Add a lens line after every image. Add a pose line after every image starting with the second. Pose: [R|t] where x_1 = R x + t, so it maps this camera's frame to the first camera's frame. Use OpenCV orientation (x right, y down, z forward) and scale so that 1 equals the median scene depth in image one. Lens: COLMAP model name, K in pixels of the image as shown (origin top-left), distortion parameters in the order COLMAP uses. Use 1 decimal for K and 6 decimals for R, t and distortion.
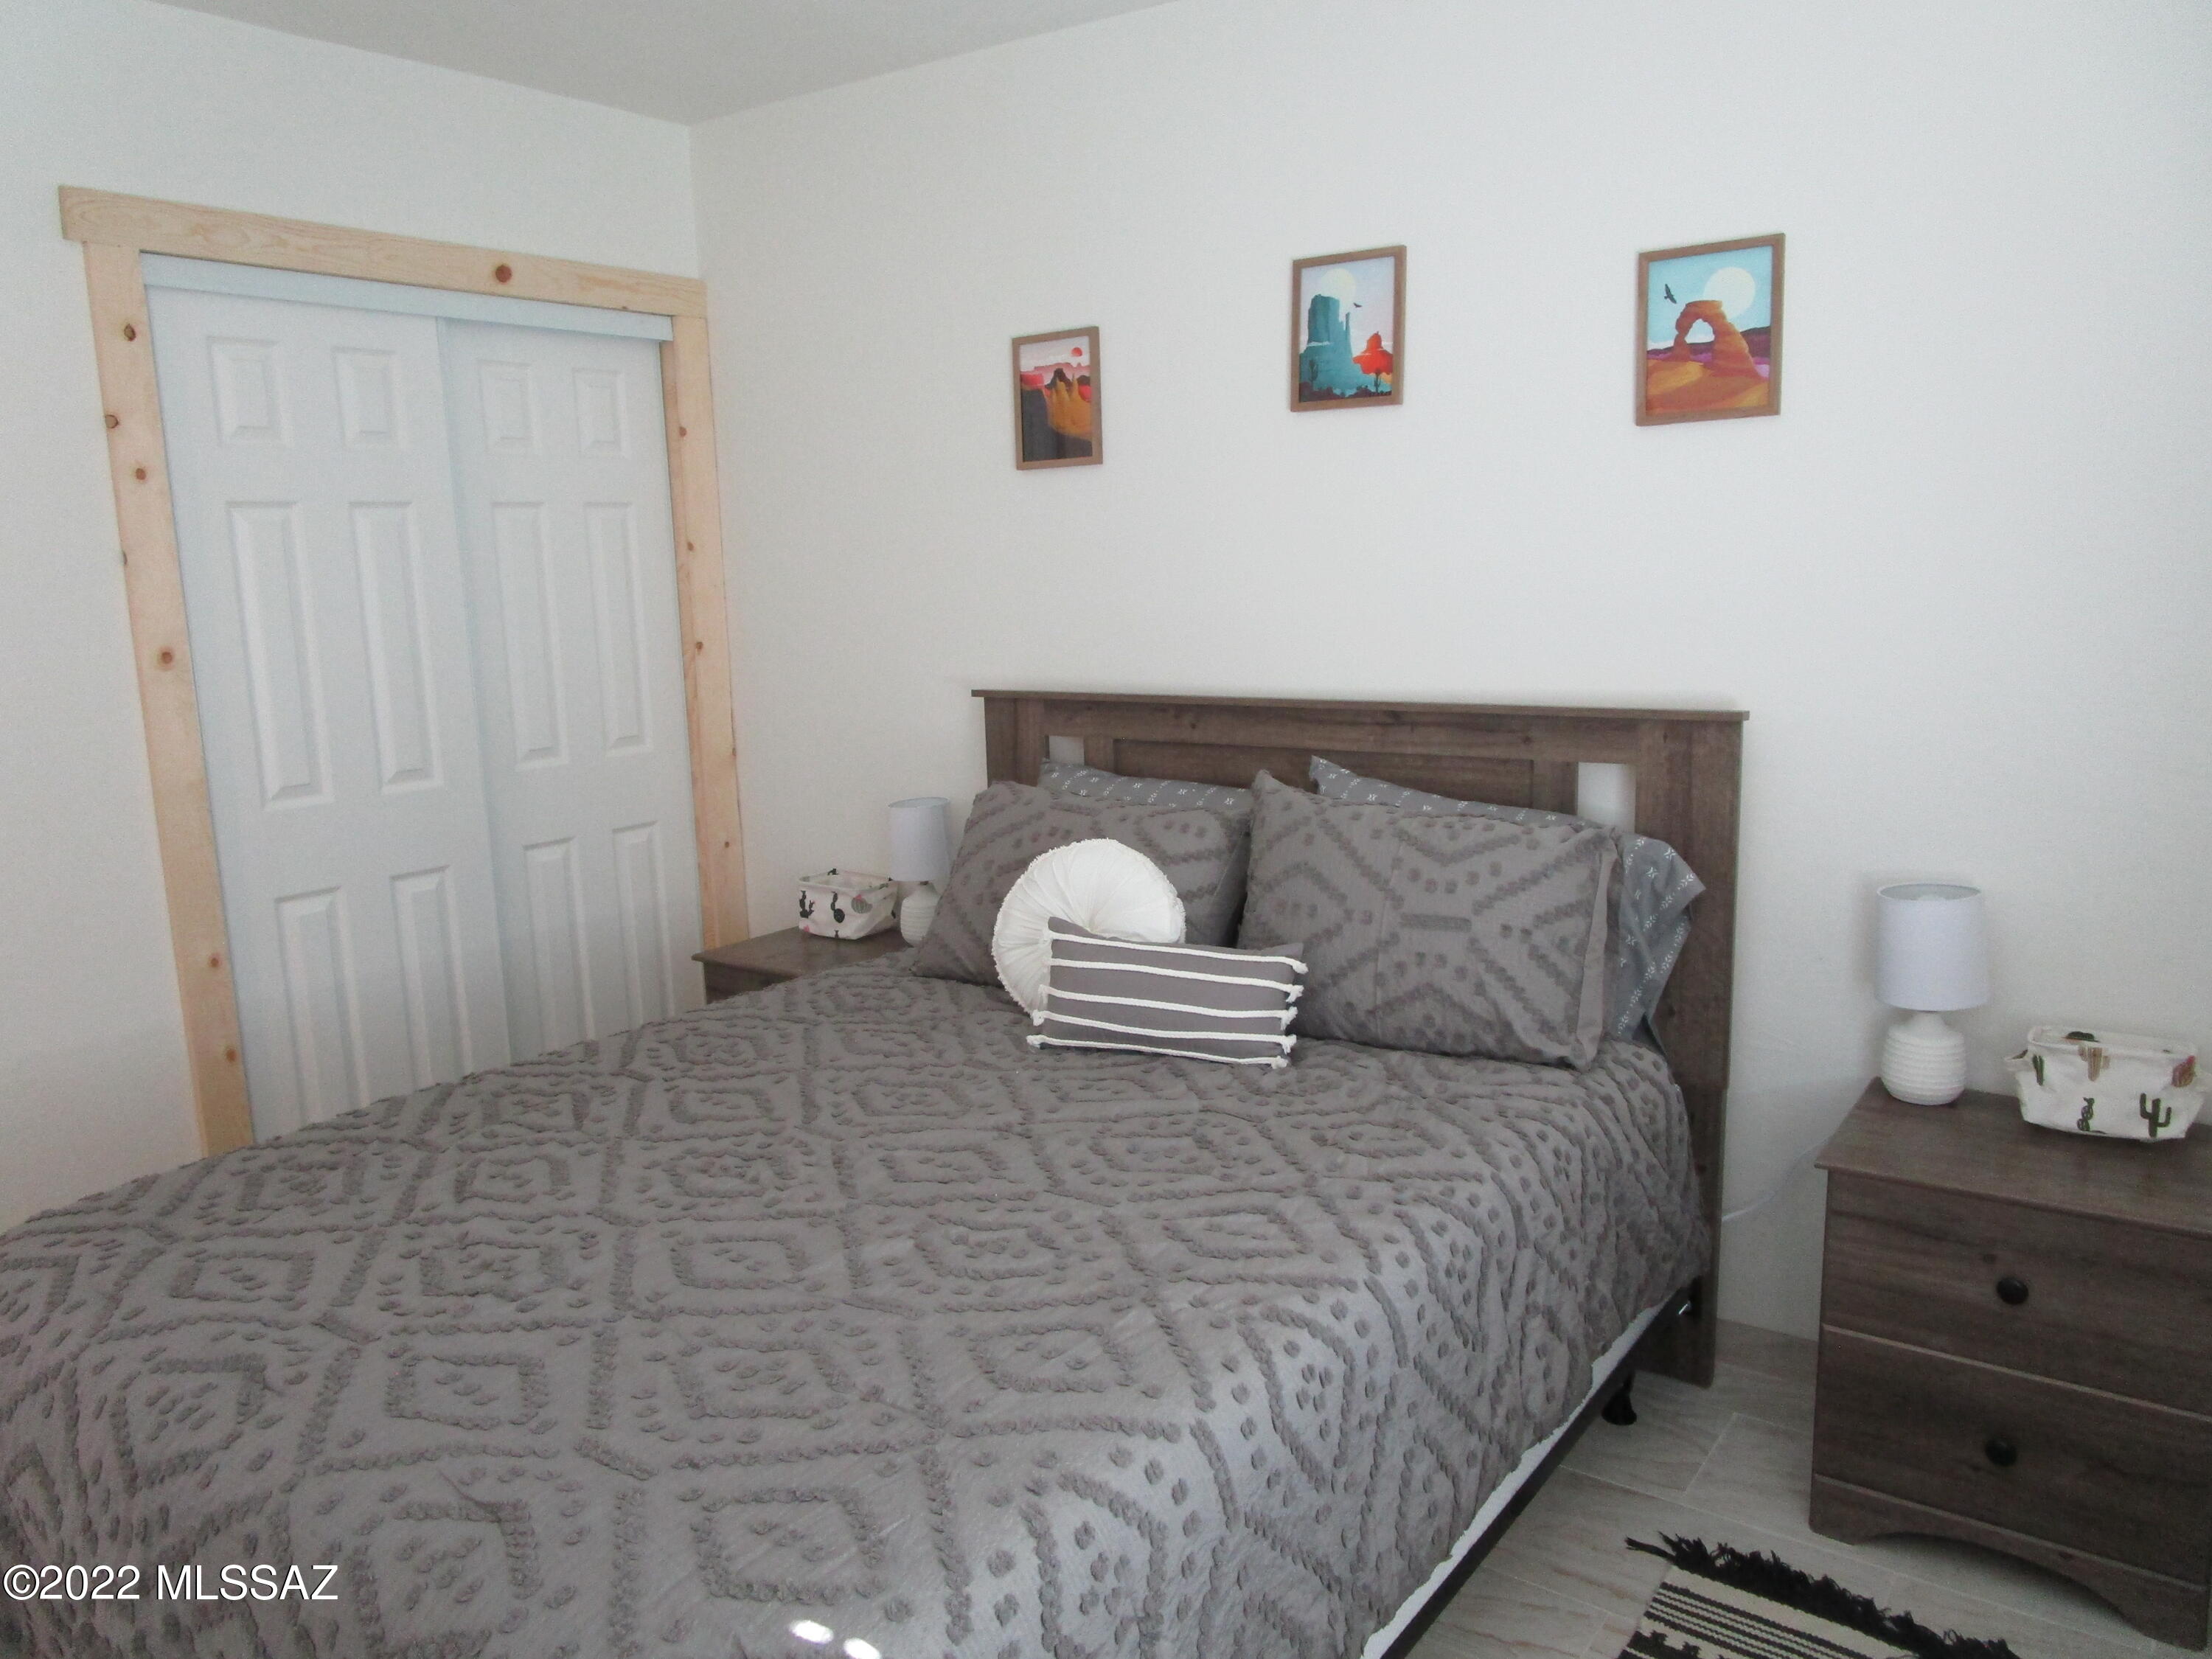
lens RADIAL K [[1569.7, 0, 1110.9], [0, 1569.7, 832.1], [0, 0, 1]] dist [-0.026430, 0.000909]
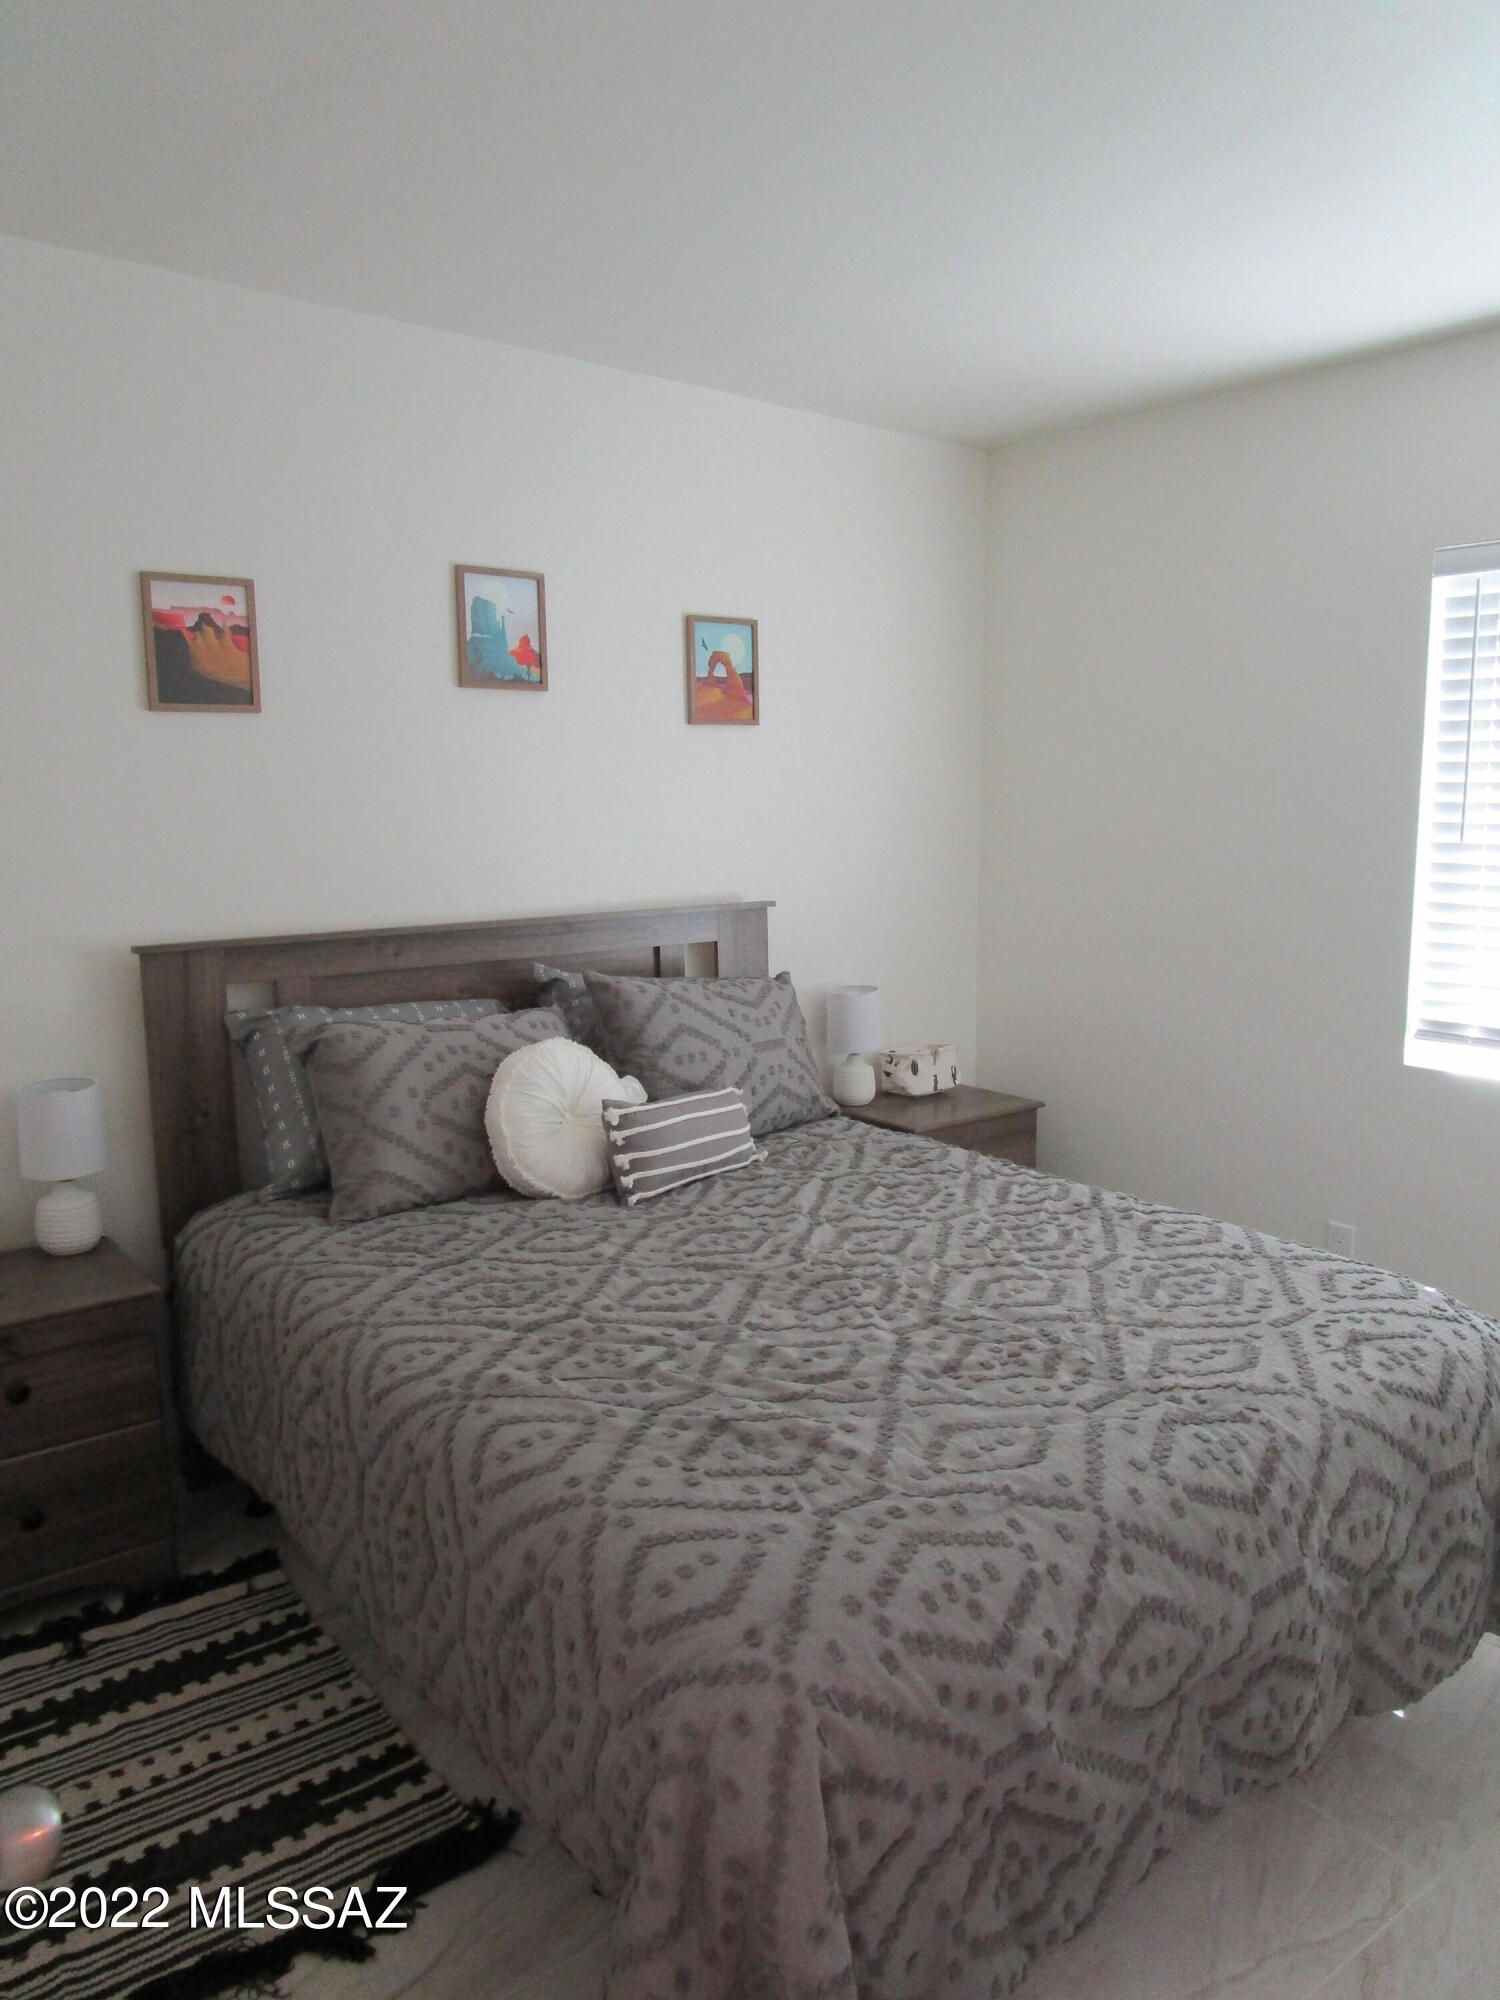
lens RADIAL K [[1419.3, 0, 752.9], [0, 1419.3, 995.2], [0, 0, 1]] dist [-0.026430, 0.000909]
pose [[0.284559, -0.104574, 0.952938, -0.924279], [0.168589, 0.984000, 0.057640, -0.059965], [-0.943718, 0.144253, 0.297636, 0.510582]]
